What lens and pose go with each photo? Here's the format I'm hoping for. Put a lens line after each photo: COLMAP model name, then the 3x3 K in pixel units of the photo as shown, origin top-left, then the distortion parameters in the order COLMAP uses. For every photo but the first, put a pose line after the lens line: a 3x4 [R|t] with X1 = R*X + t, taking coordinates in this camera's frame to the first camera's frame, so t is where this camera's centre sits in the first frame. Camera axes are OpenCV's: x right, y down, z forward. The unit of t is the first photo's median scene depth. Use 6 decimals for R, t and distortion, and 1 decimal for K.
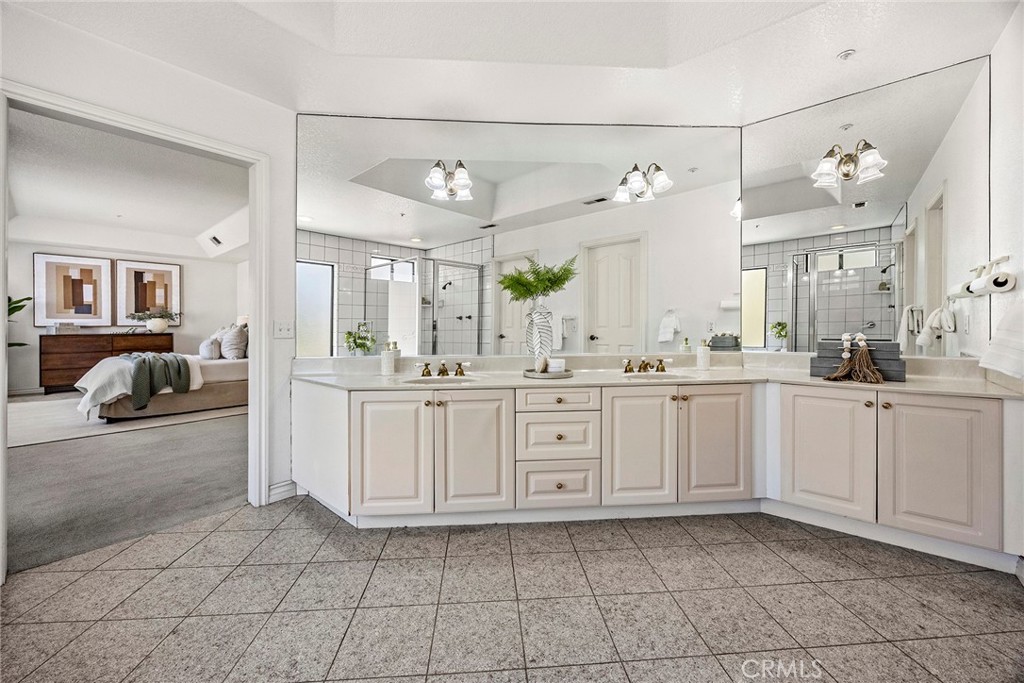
lens RADIAL K [[393.1, 0, 510.3], [0, 393.1, 333.0], [0, 0, 1]] dist [-0.002645, 0.000284]
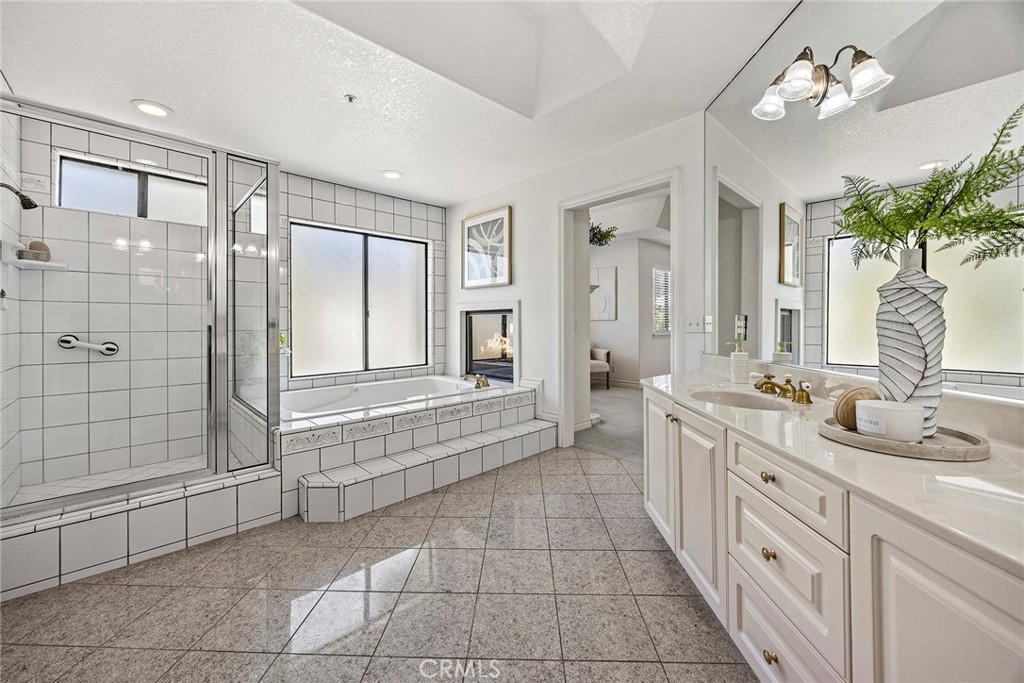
lens RADIAL K [[393.1, 0, 504.3], [0, 393.1, 325.9], [0, 0, 1]] dist [-0.002645, 0.000284]
pose [[-0.113831, 0.012436, -0.993422, 0.763777], [-0.003630, 0.999910, 0.012933, -0.023581], [0.993494, 0.005078, -0.113775, 0.886739]]
